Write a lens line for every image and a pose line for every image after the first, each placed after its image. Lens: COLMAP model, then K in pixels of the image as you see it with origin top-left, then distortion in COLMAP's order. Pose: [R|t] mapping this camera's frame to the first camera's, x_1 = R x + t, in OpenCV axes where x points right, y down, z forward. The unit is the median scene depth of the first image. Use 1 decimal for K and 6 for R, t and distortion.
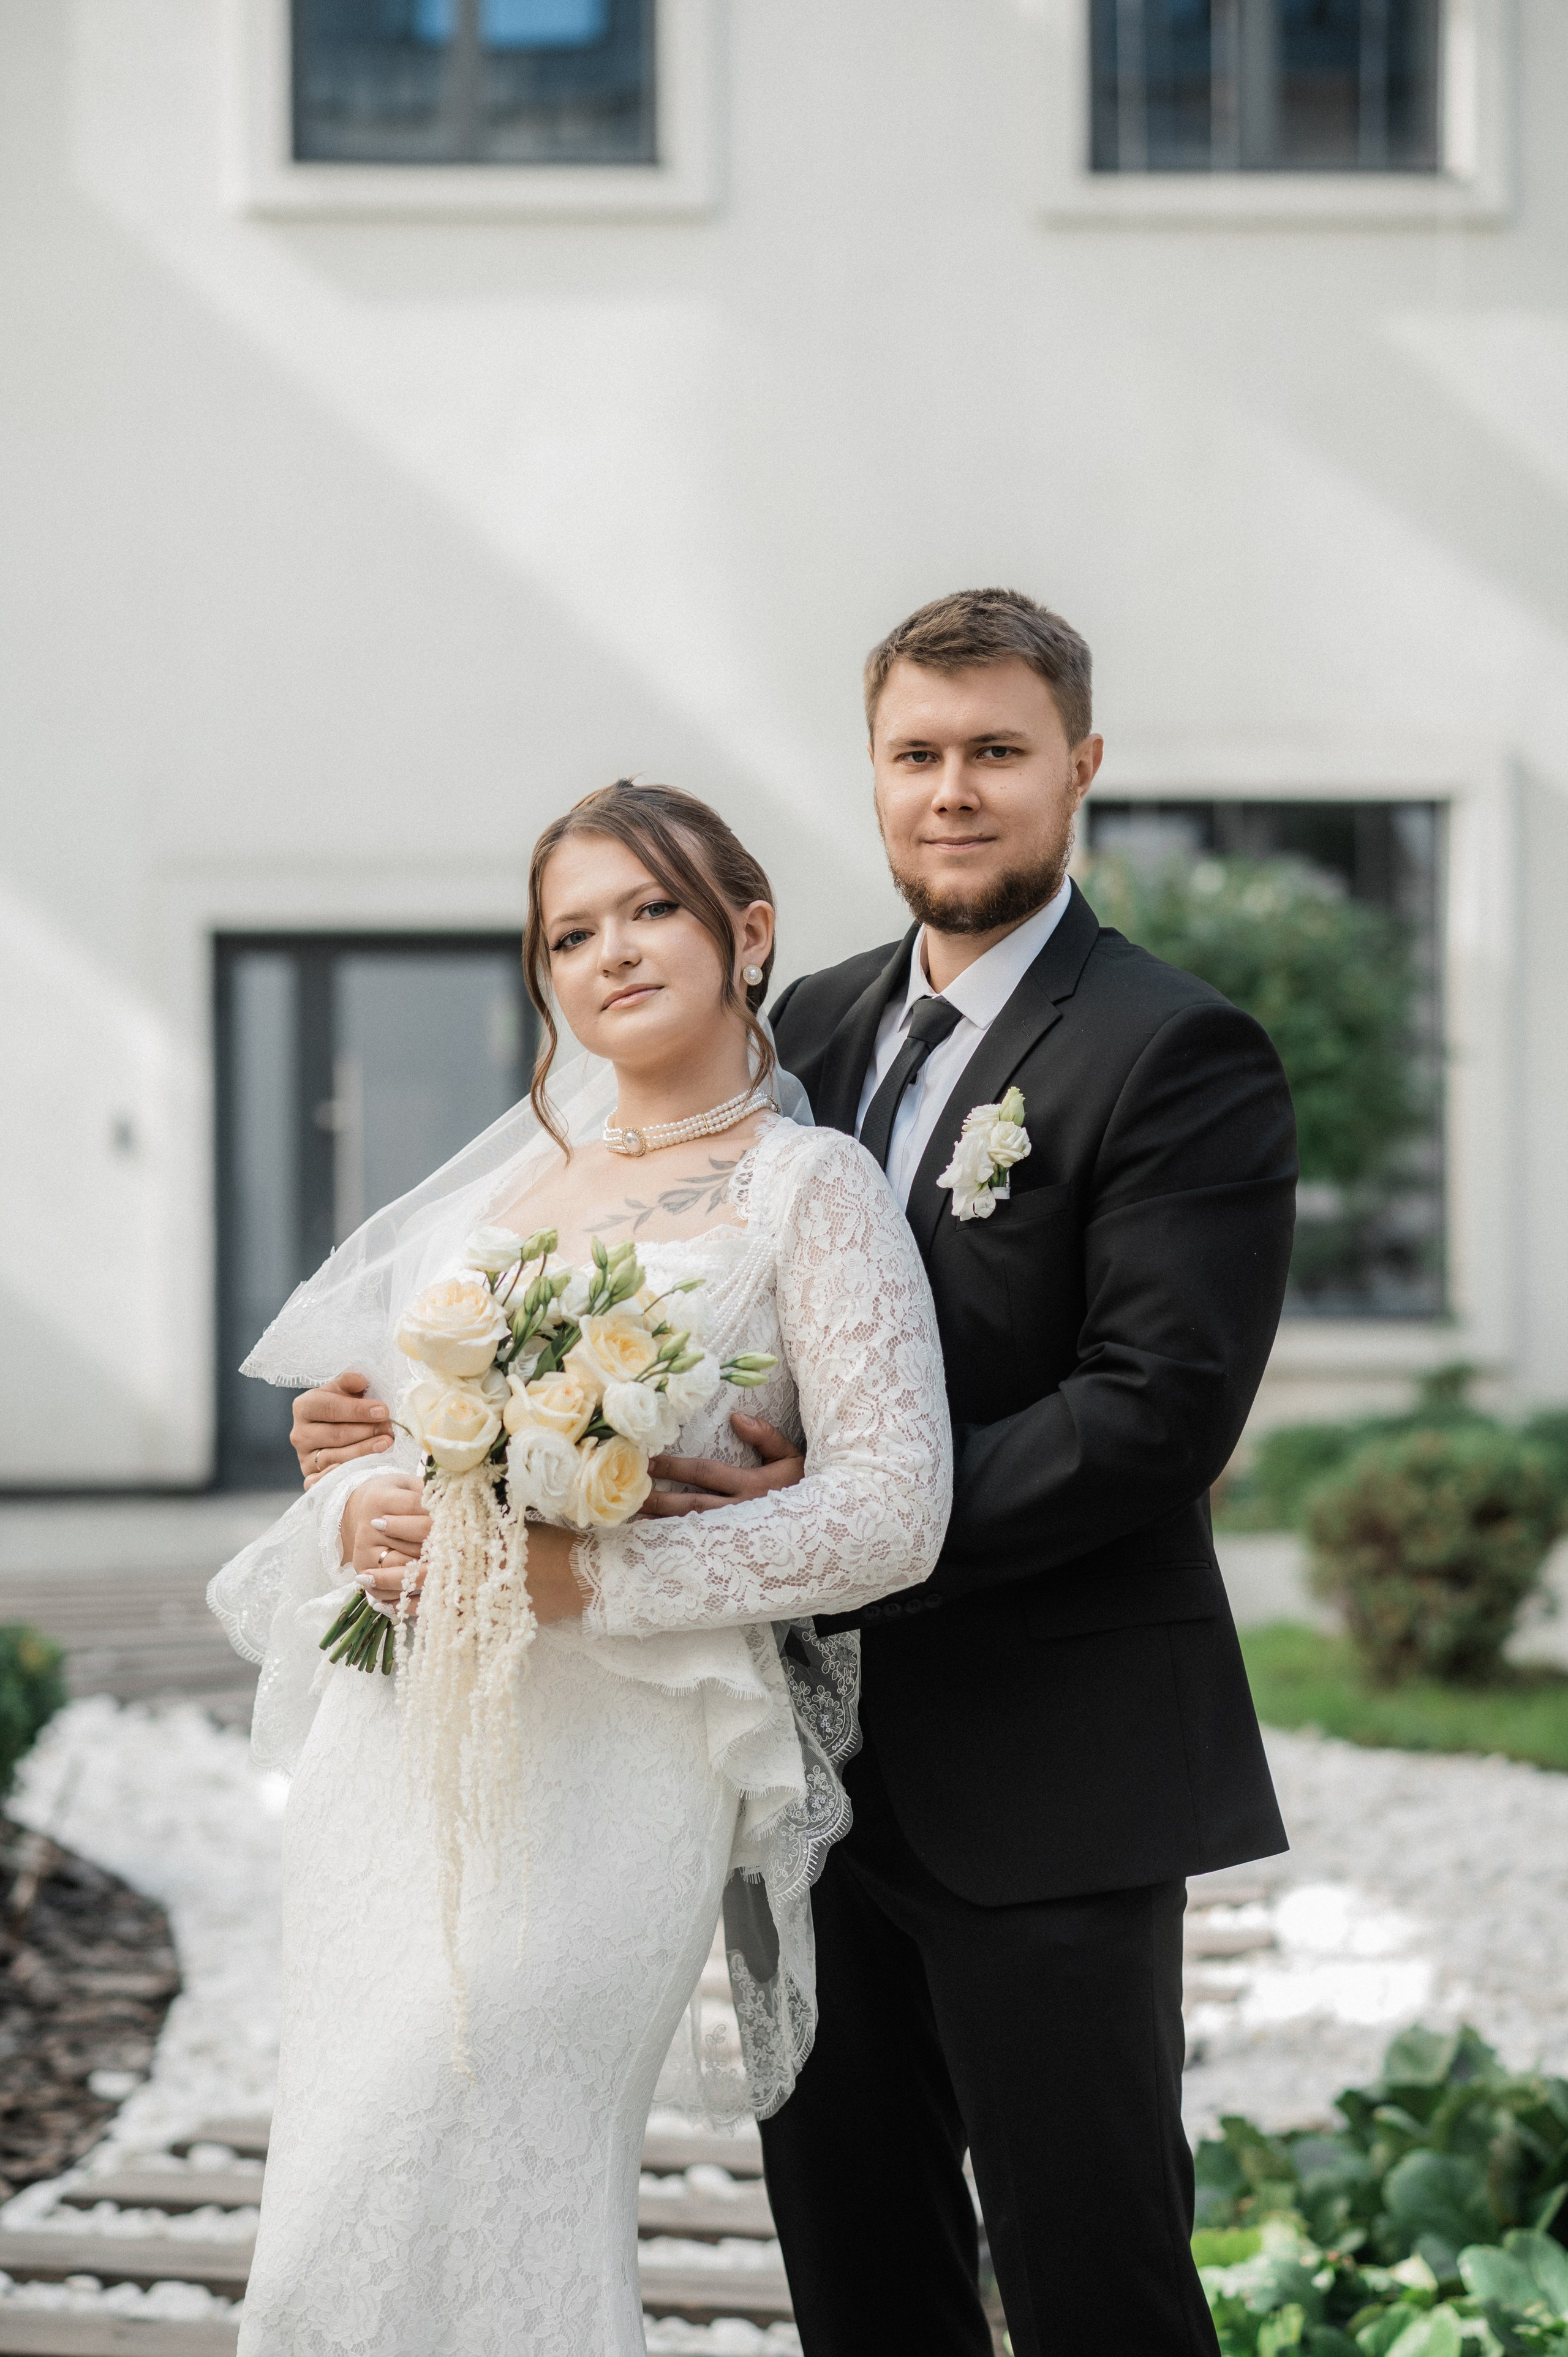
lens RADIAL K [[5742.2, 0, 778.7], [0, 5742.2, 1140.5], [0, 0, 1]] dist [0.023975, 0.397025]
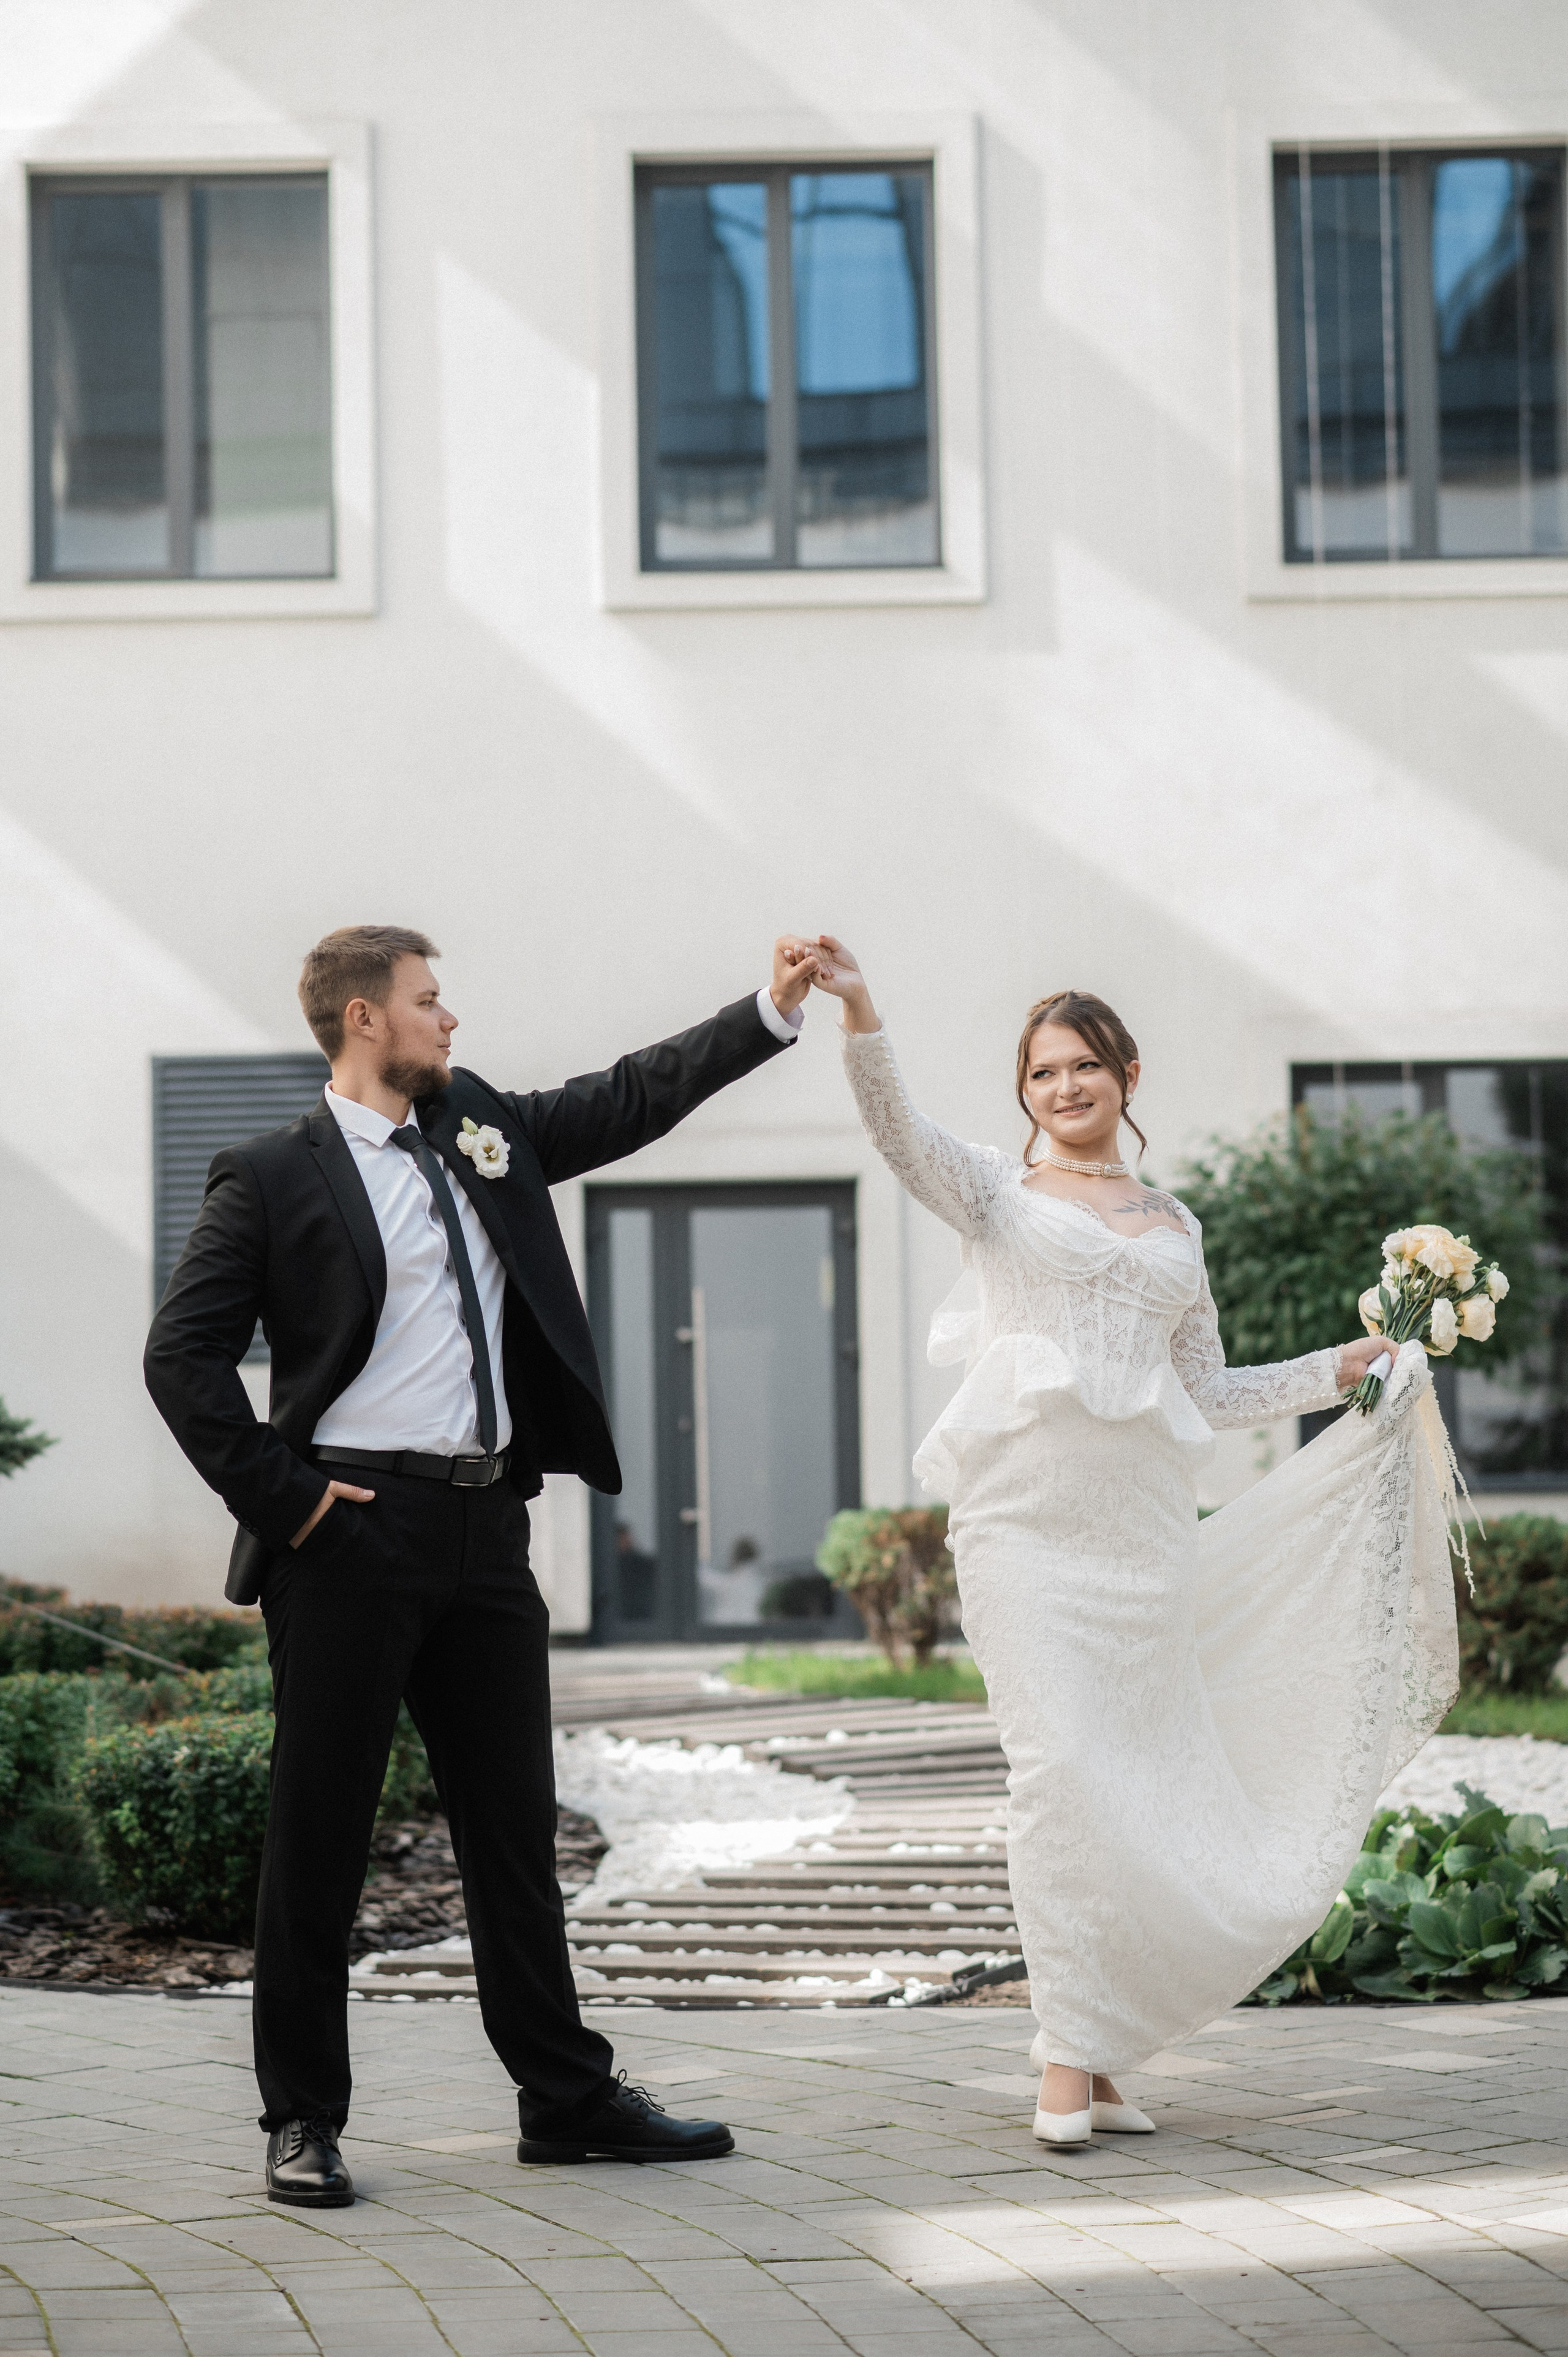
lens RADIAL K [[5789.3, 0, 755.5], [0, 5789.3, 1119.6], [0, 0, 1]] dist [0.068584, -0.121120]
pose [[0.997887, -0.018957, -0.062140, 0.033170], [0.015526, 0.998353, -0.055231, 0.039411], [0.063085, 0.054149, 0.996538, -0.523703]]
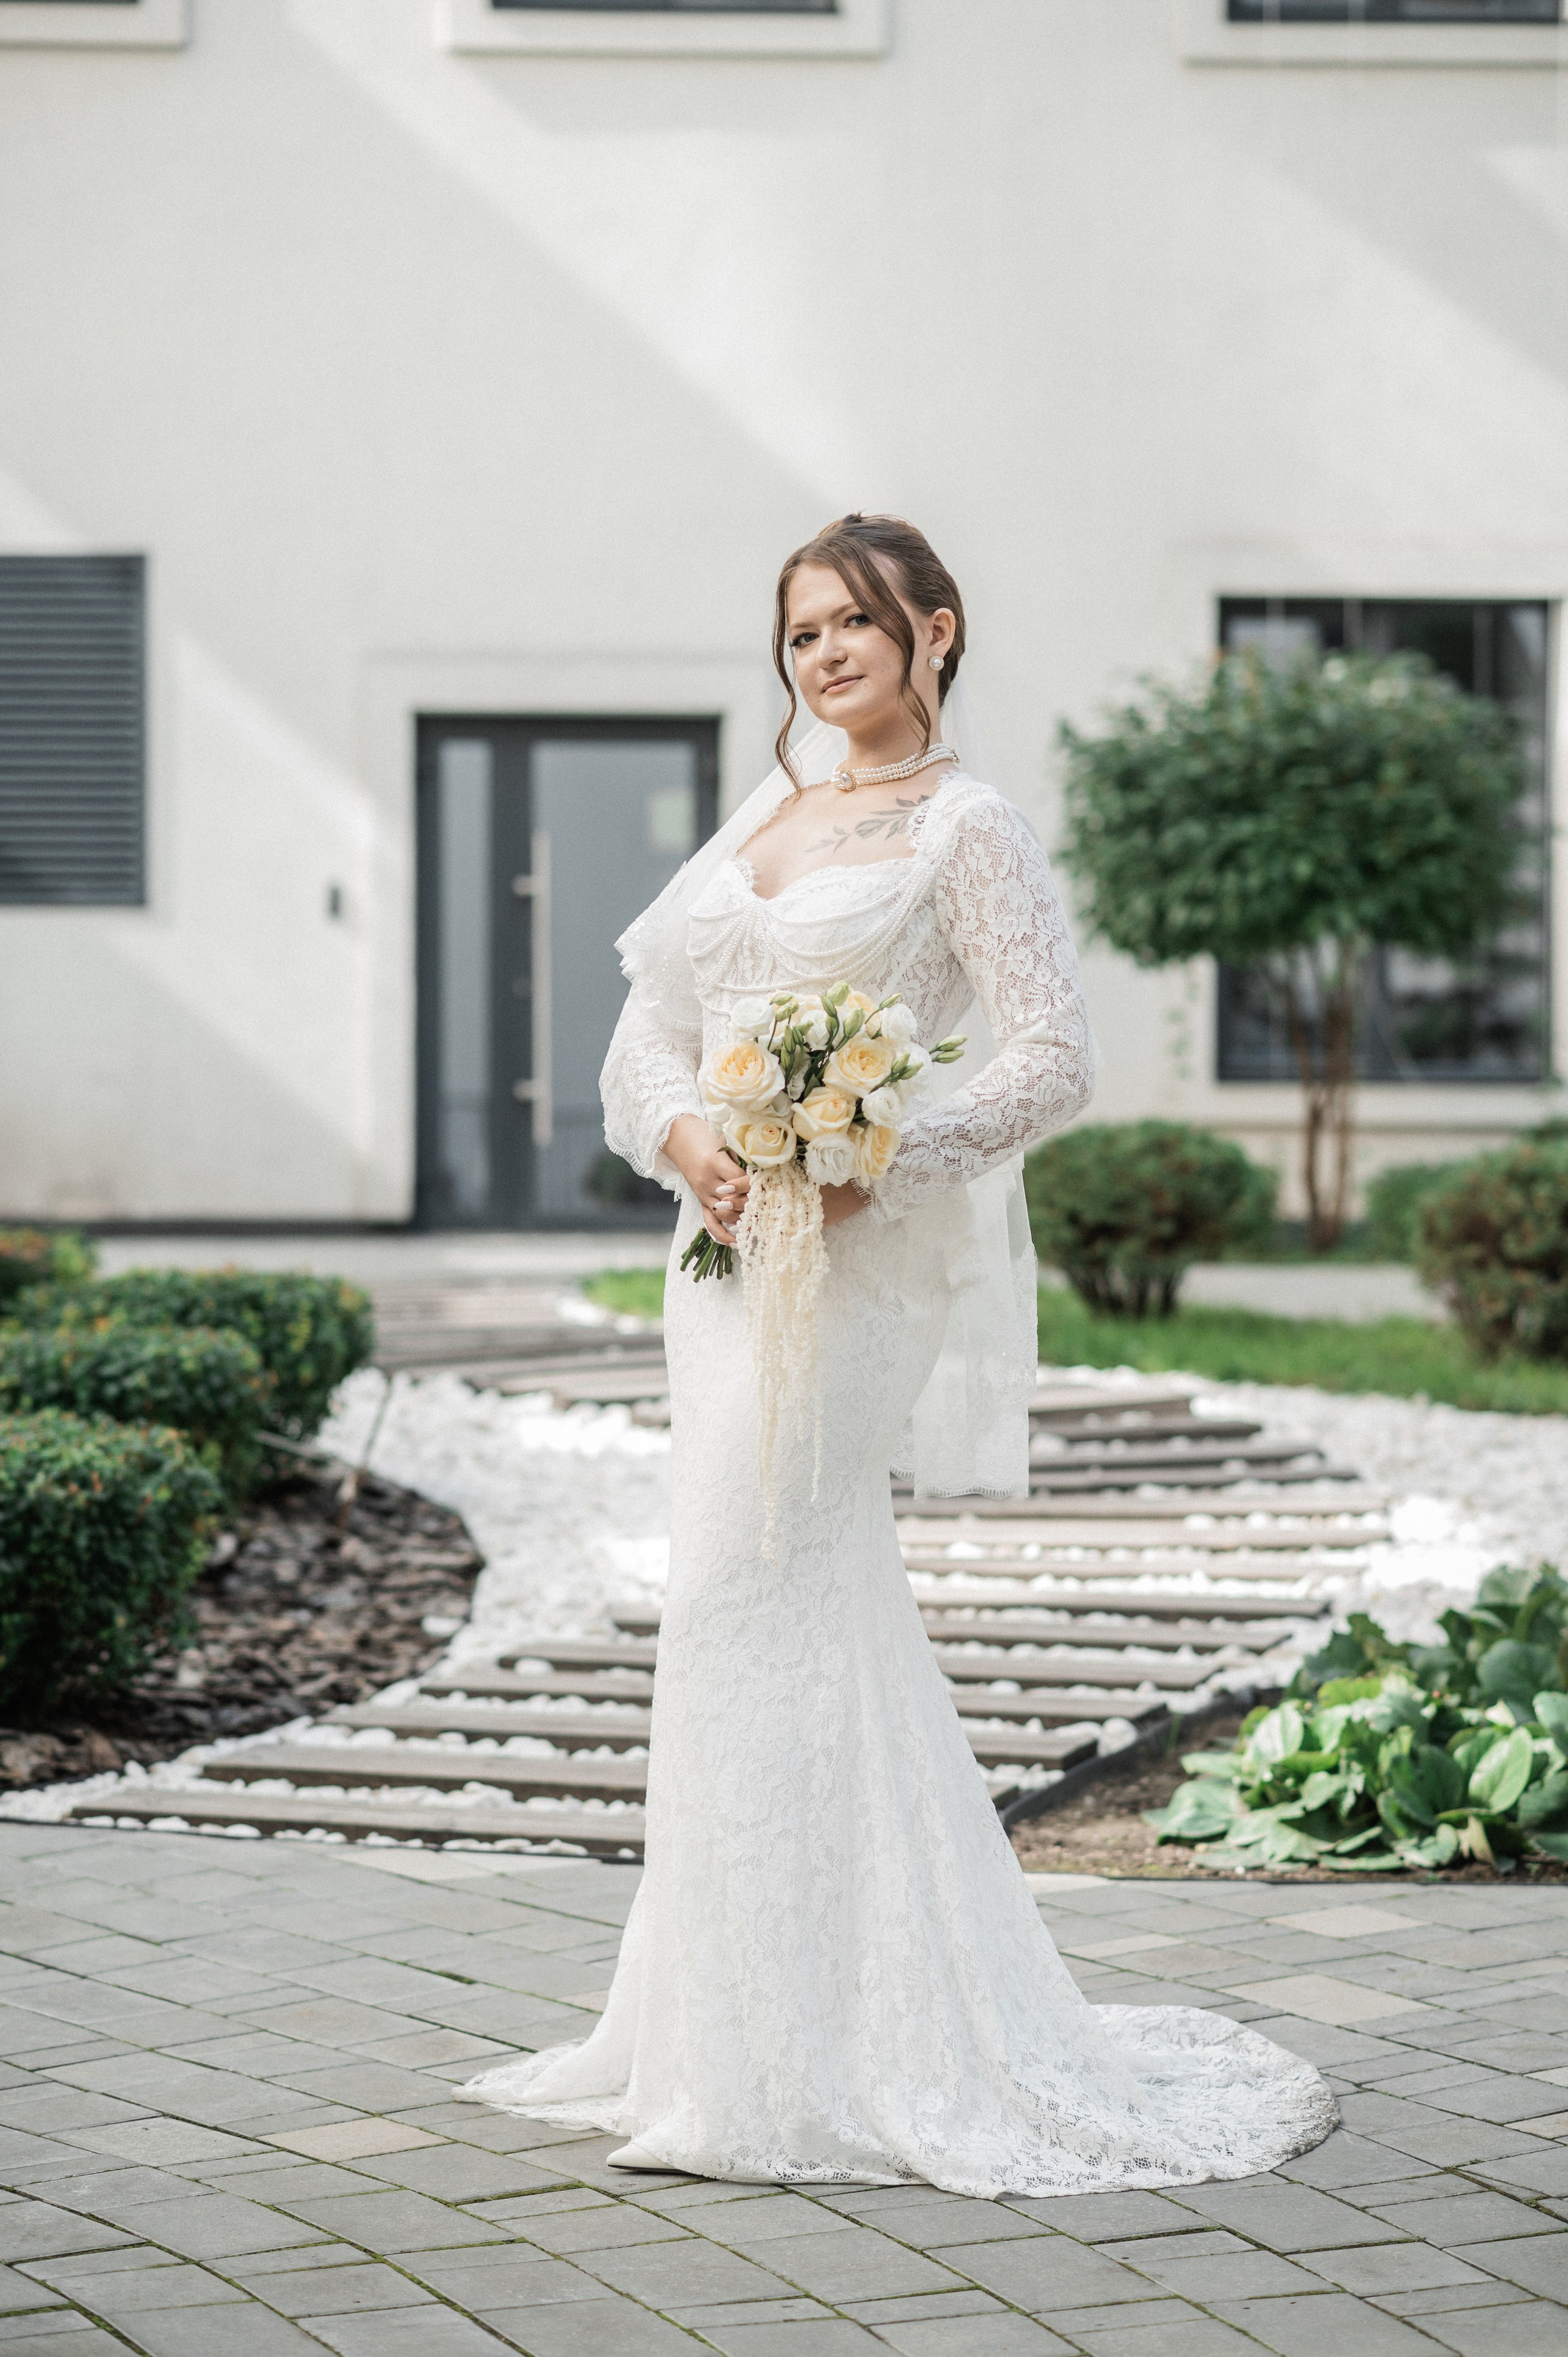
lens RADIAL K [[5754.2, 0, 784.0], [0, 5754.2, 1178.5], [0, 0, 1]] dist [0.035391, 0.611452]
pose [[0.999814, 0.007731, -0.017682, -0.019481], [-0.007059, 0.999261, 0.037779, 0.019750], [0.017961, -0.037647, 0.999130, -0.201323]]
